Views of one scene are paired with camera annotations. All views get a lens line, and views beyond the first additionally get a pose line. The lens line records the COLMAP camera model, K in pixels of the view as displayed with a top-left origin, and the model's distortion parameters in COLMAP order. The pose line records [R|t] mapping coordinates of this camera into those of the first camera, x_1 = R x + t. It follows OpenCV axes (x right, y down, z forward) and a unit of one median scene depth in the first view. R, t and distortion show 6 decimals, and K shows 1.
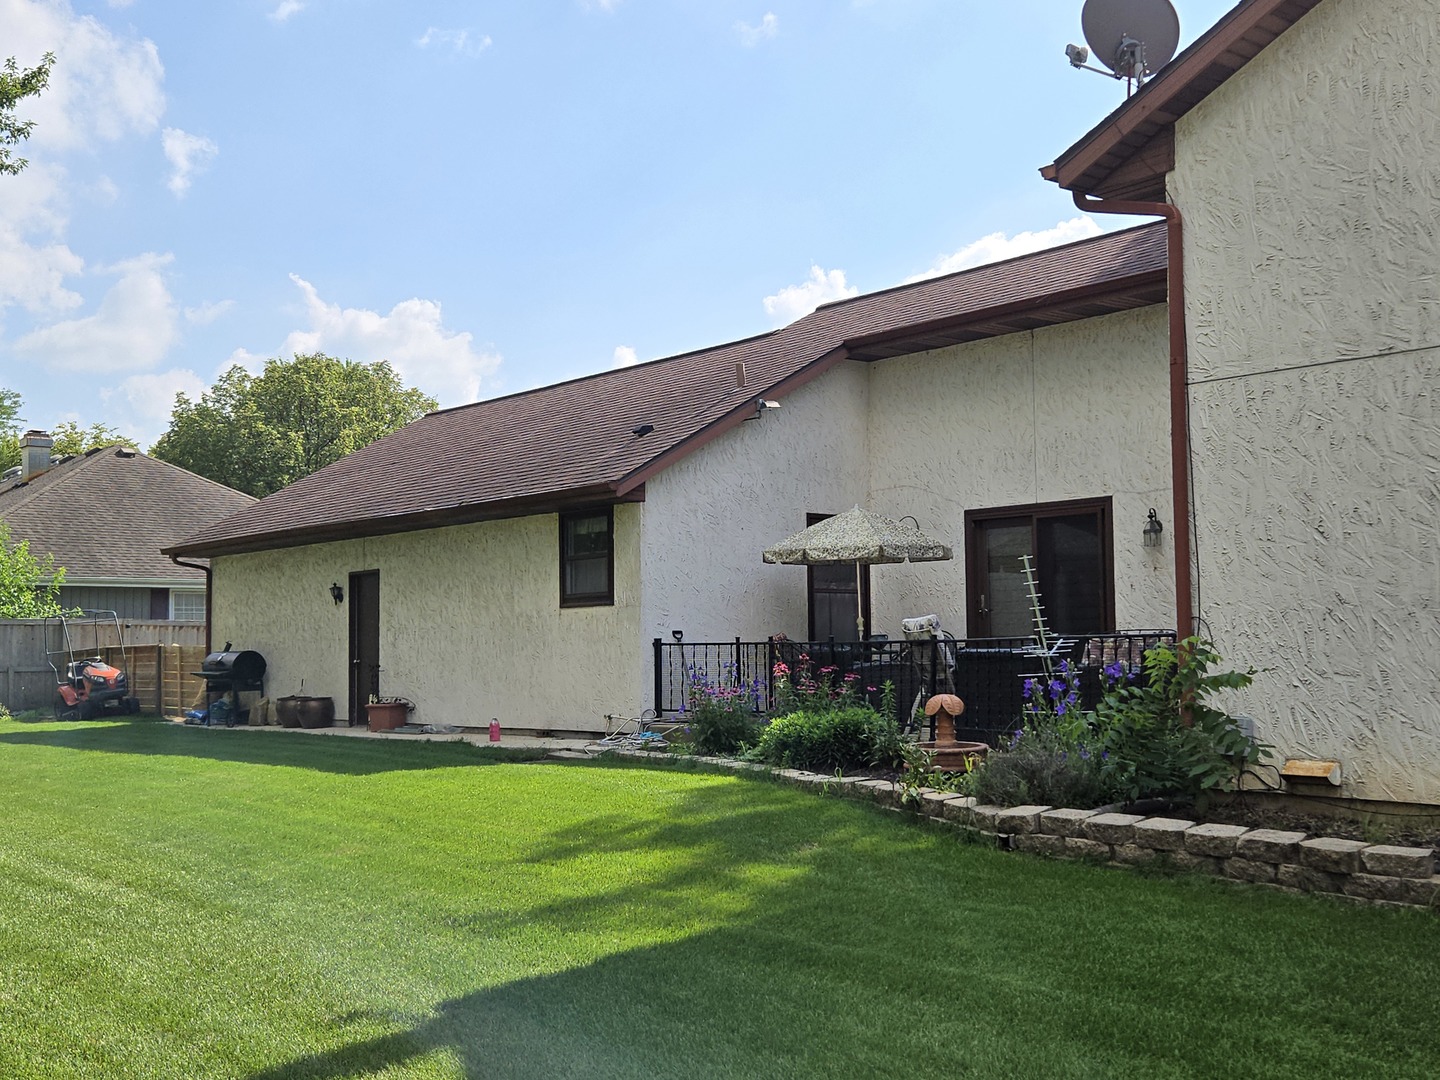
lens RADIAL K [[3178.5, 0, 720.0], [0, 3178.5, 540.0], [0, 0, 1]] dist [0.078448, -0.029083]
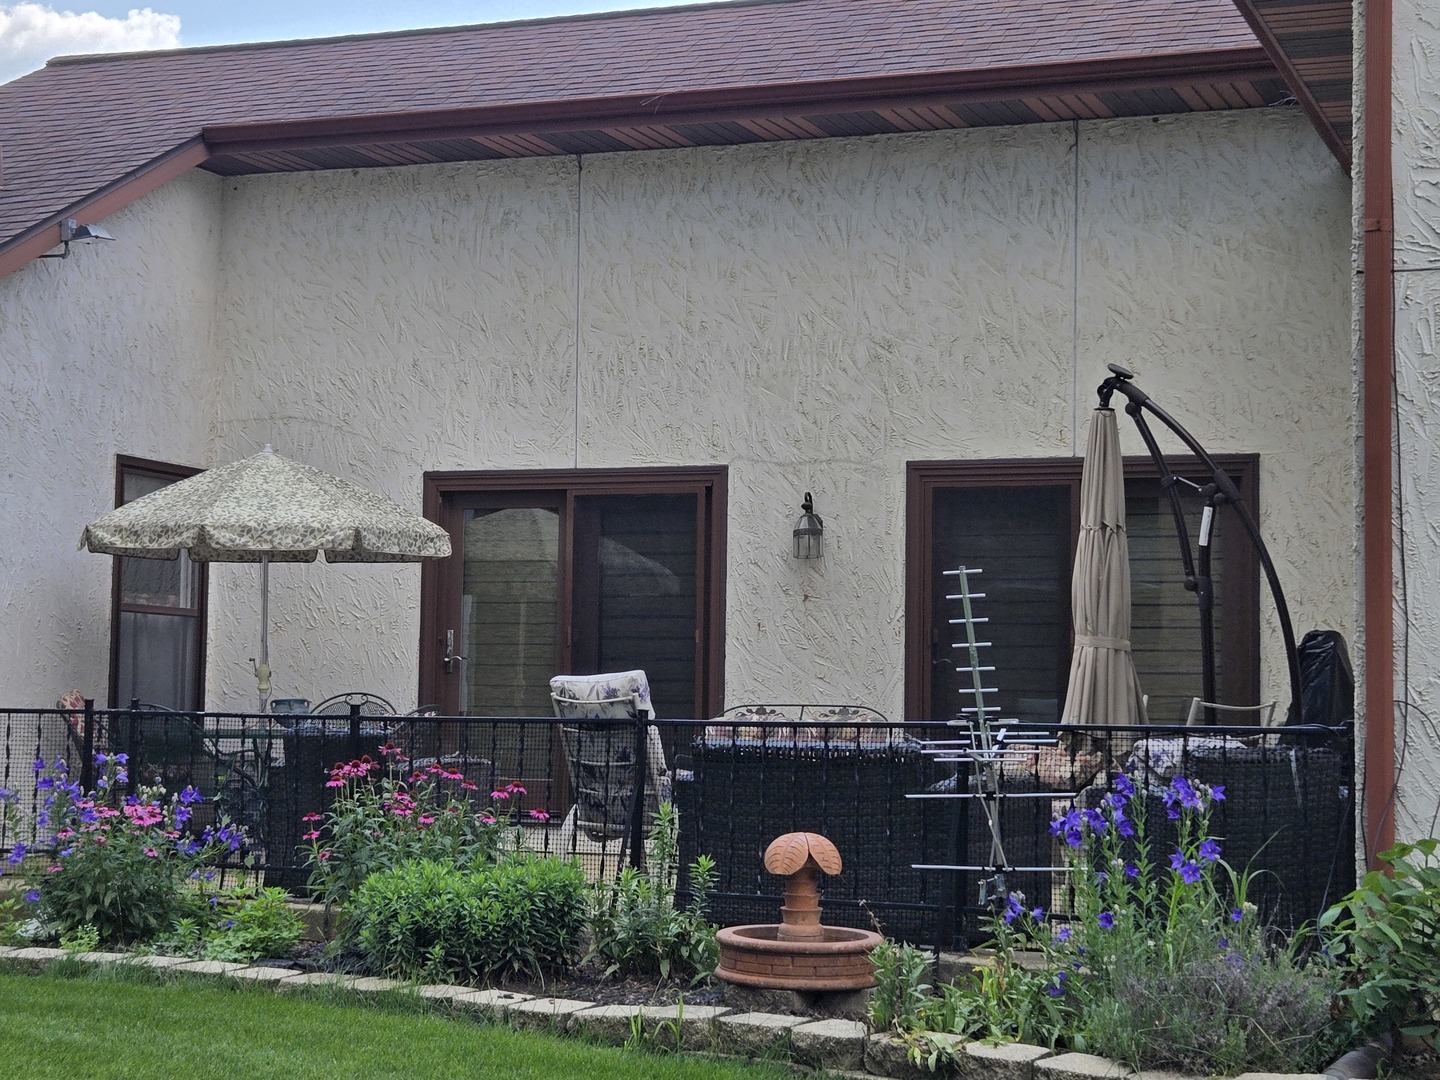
lens RADIAL K [[3178.5, 0, 720.0], [0, 3178.5, 540.0], [0, 0, 1]] dist [0.078448, -0.029083]
pose [[0.718903, 0.057976, 0.692688, -0.264294], [-0.050564, 0.998237, -0.031071, 0.016697], [-0.693269, -0.012688, 0.720568, 0.584547]]
